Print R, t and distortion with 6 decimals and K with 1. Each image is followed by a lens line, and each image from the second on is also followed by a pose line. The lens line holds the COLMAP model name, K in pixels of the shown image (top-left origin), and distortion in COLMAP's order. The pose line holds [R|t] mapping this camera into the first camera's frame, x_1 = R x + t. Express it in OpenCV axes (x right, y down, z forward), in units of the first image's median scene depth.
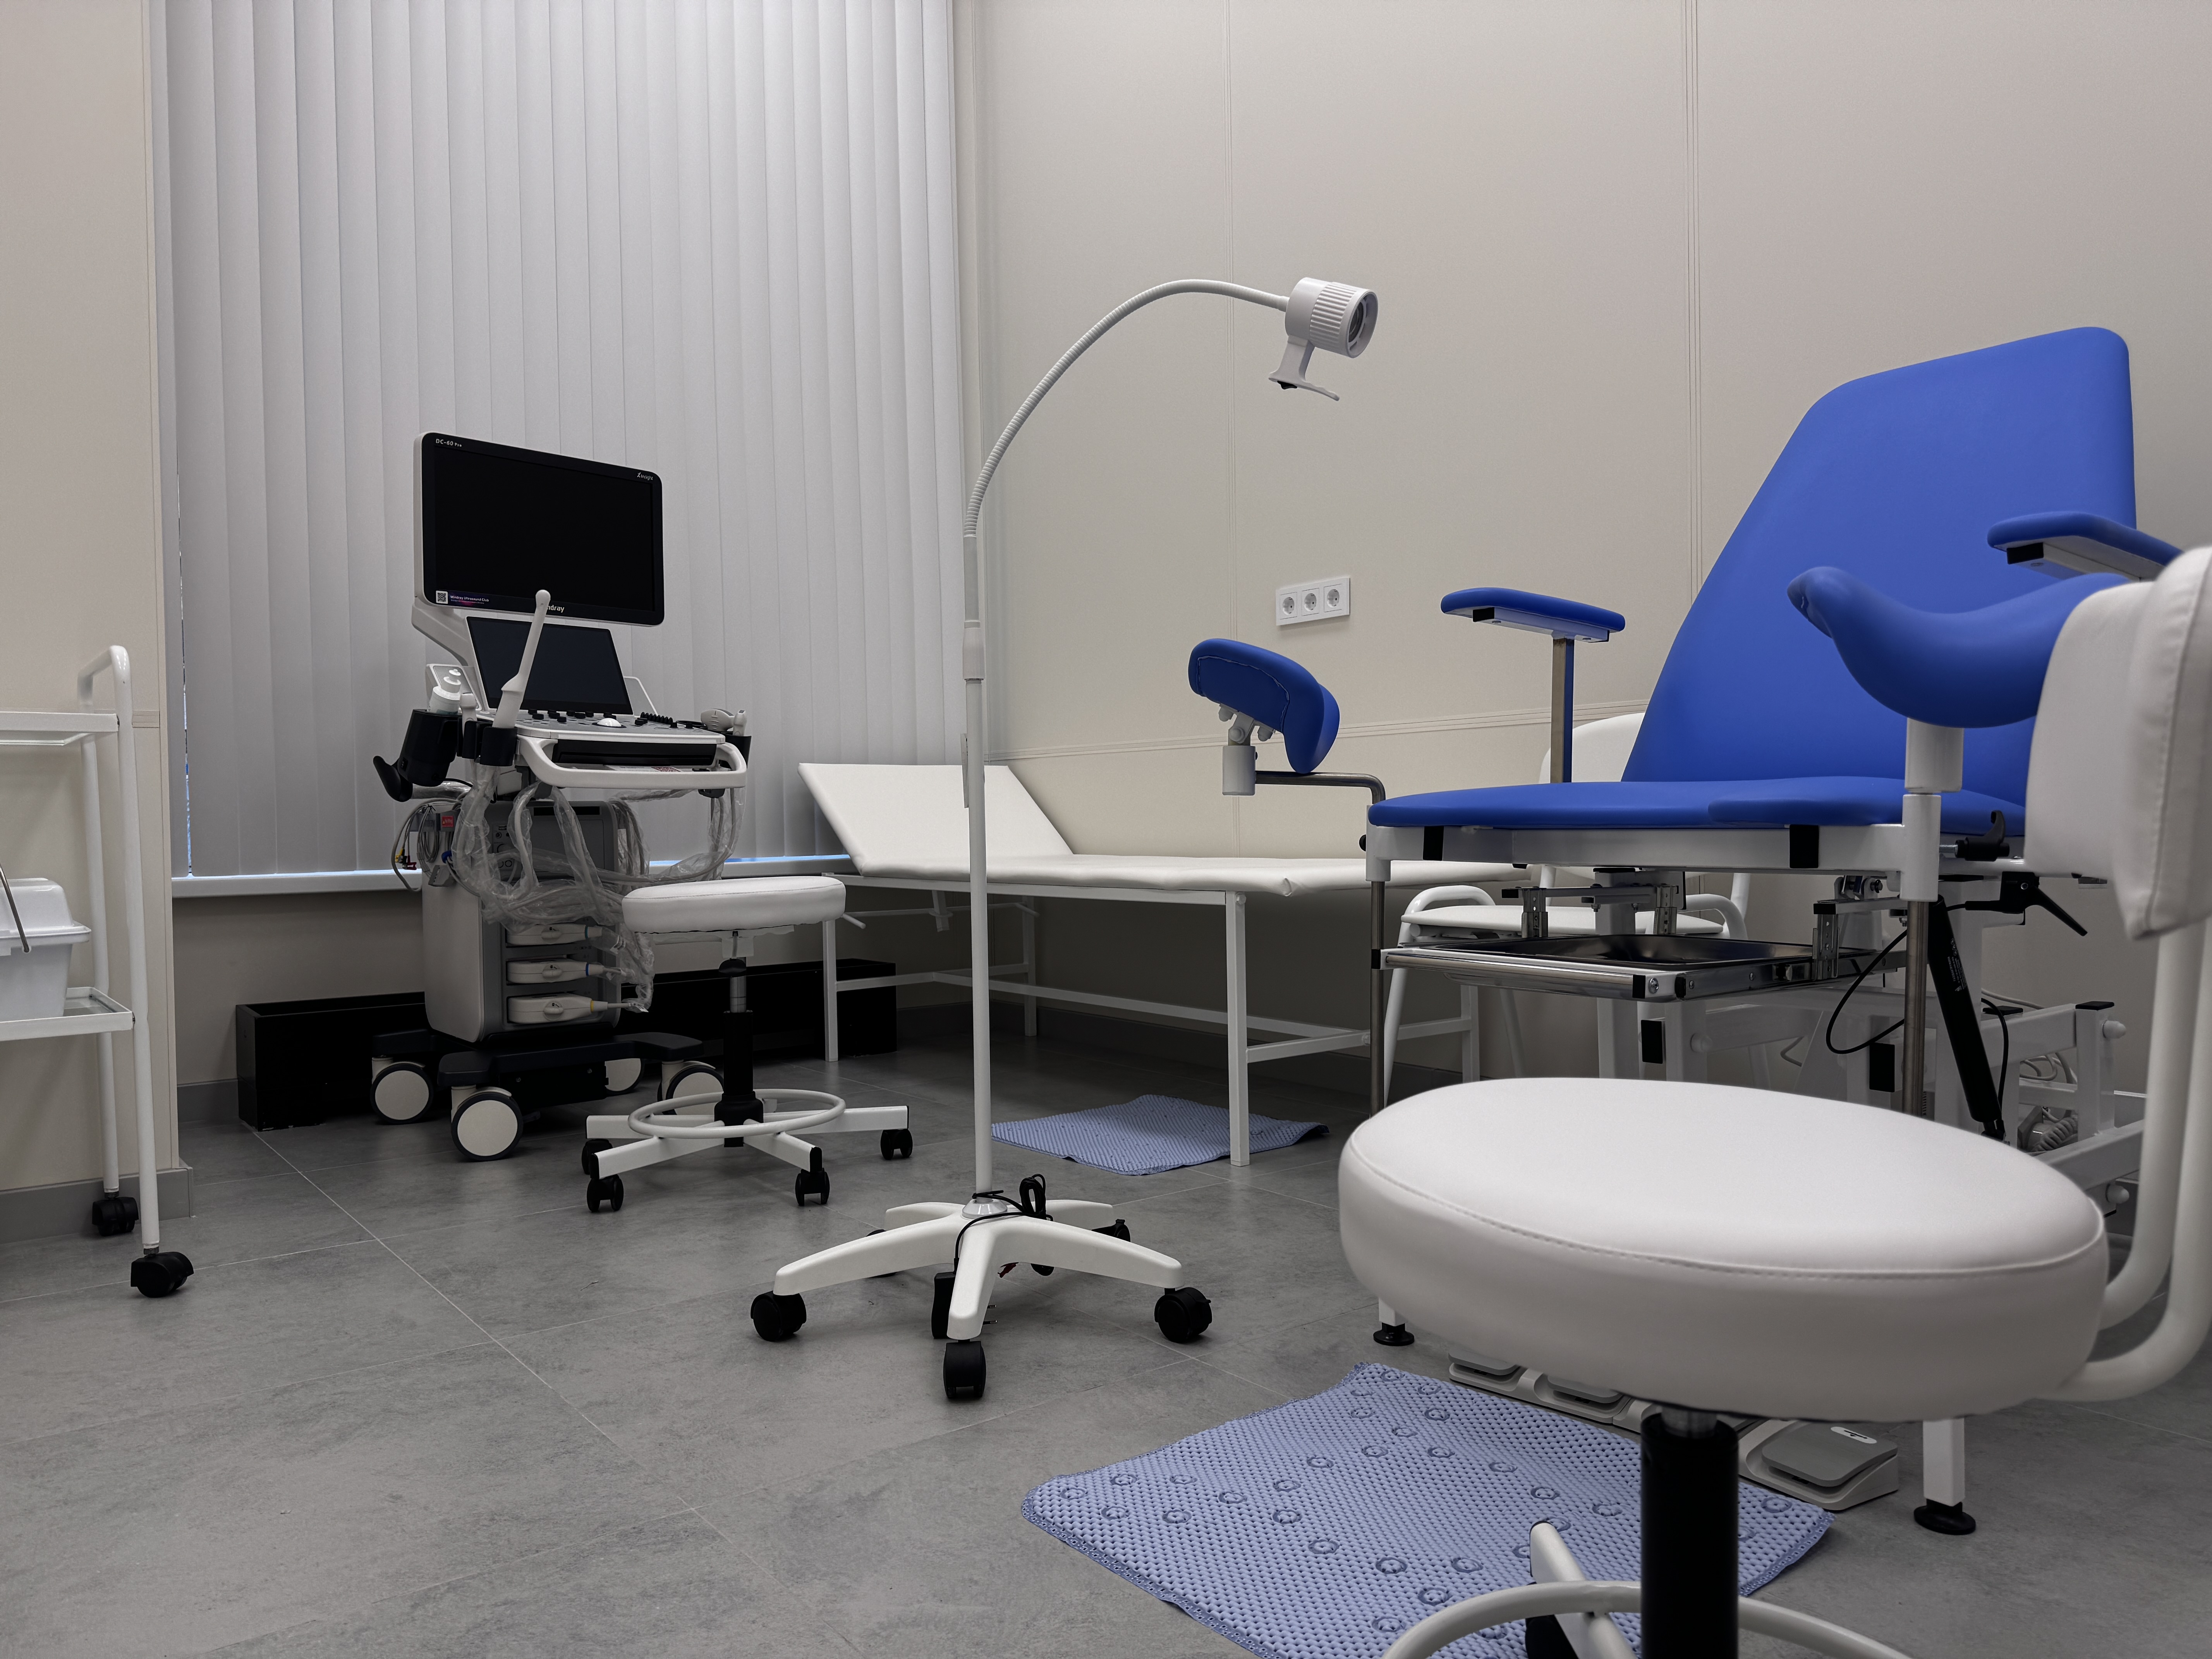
lens RADIAL K [[1552.7, 0, 1106.0], [0, 1552.7, 829.5], [0, 0, 1]] dist [0.128381, -0.214892]
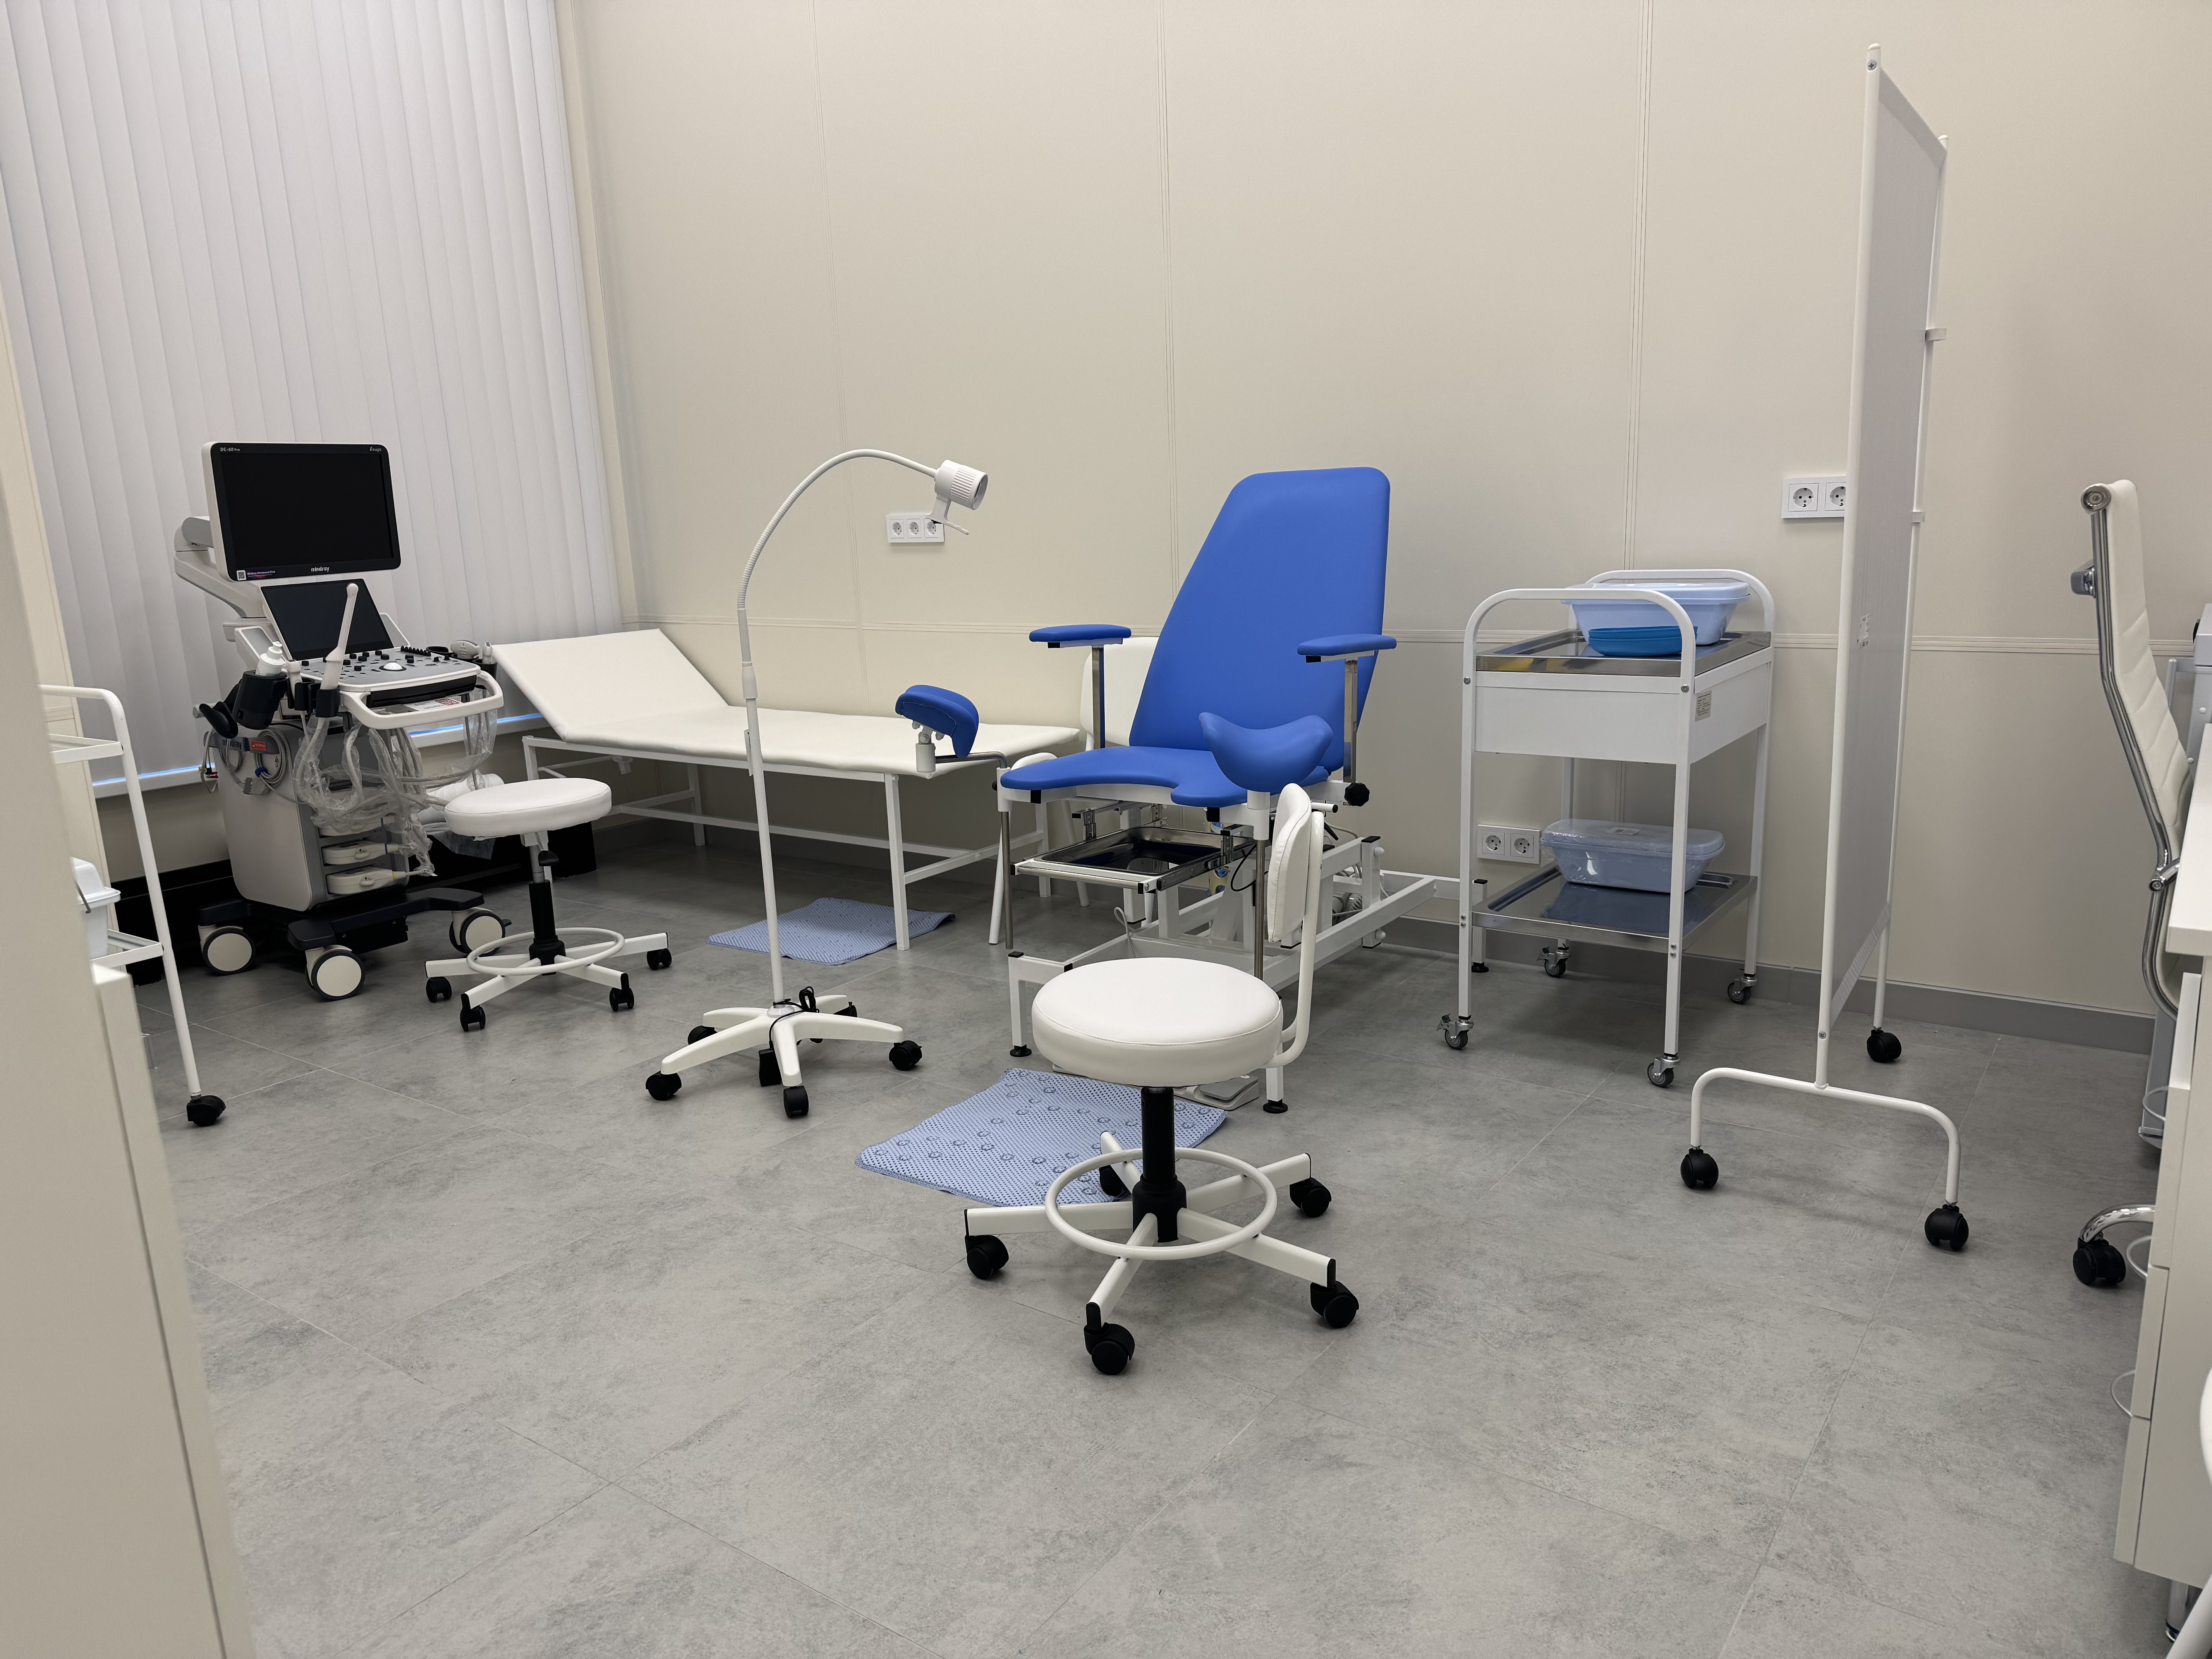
lens RADIAL K [[1580.9, 0, 1106.0], [0, 1580.9, 829.5], [0, 0, 1]] dist [0.159984, -0.341295]
pose [[0.955827, -0.084120, 0.281636, -0.208986], [0.026555, 0.978968, 0.202276, -0.286663], [-0.292728, -0.185862, 0.937958, -0.678121]]
